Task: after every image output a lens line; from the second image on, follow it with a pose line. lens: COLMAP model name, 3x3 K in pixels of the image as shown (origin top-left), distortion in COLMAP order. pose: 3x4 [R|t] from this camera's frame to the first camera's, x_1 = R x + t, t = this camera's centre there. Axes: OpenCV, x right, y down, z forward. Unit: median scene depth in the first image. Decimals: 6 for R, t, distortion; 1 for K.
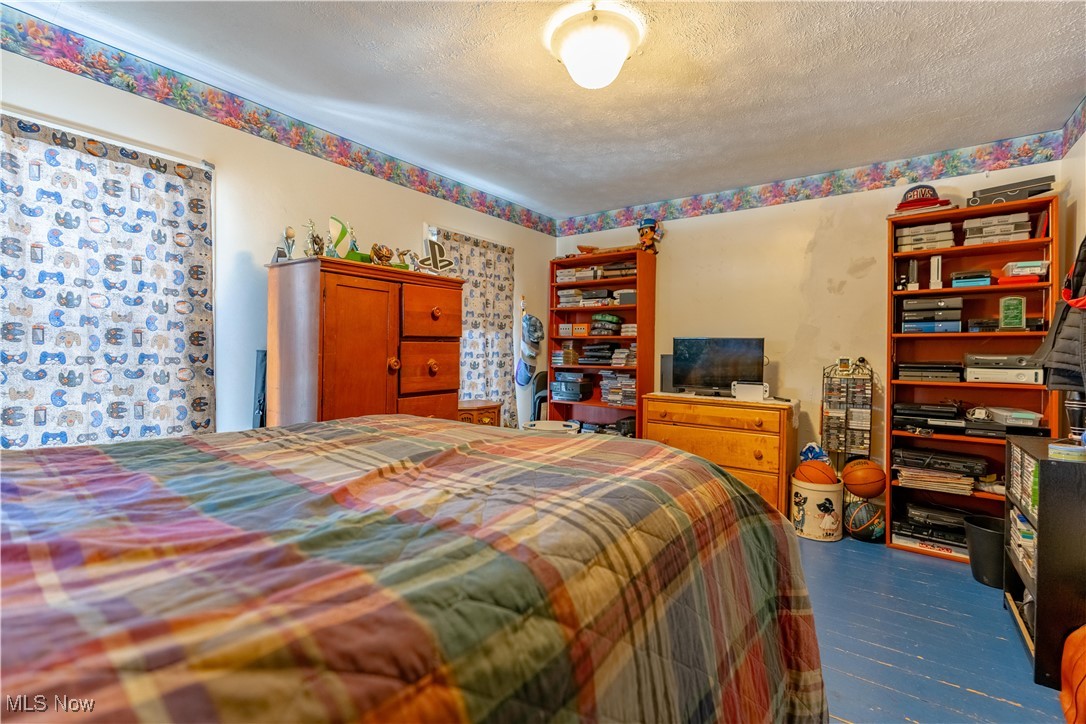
lens RADIAL K [[487.7, 0, 544.6], [0, 487.7, 360.1], [0, 0, 1]] dist [-0.003720, 0.000610]
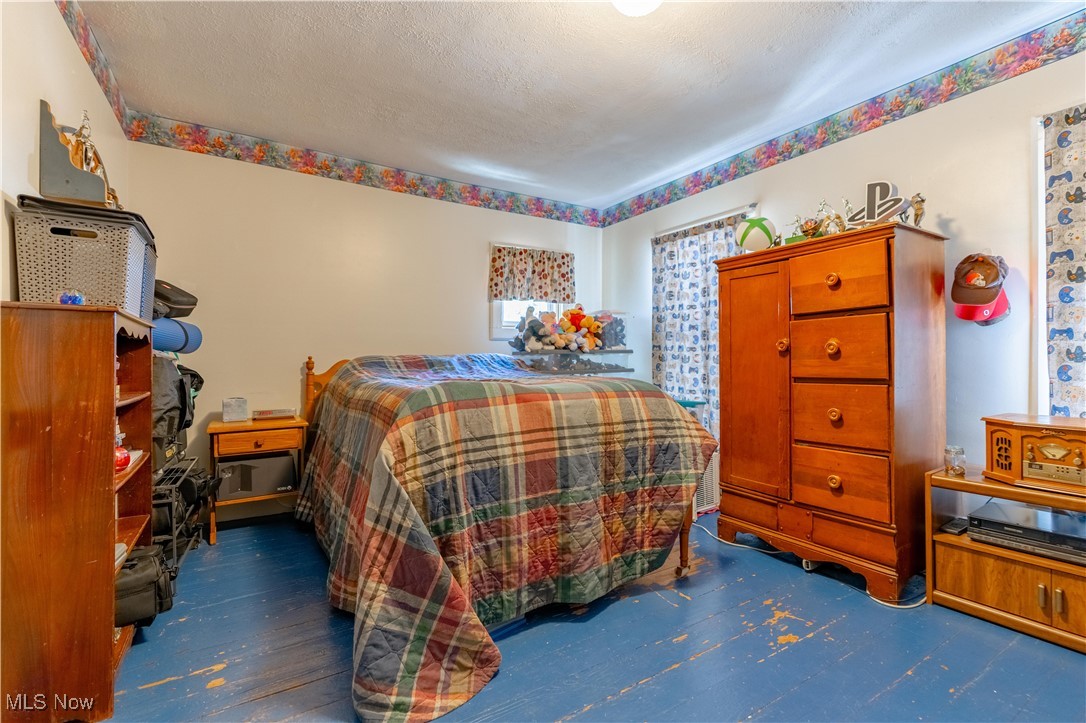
lens RADIAL K [[487.7, 0, 545.1], [0, 487.7, 359.4], [0, 0, 1]] dist [-0.003720, 0.000610]
pose [[-0.370039, -0.016065, -0.928877, 0.901648], [-0.015475, 0.999818, -0.011127, 0.063387], [0.928887, 0.010257, -0.370220, 1.104728]]
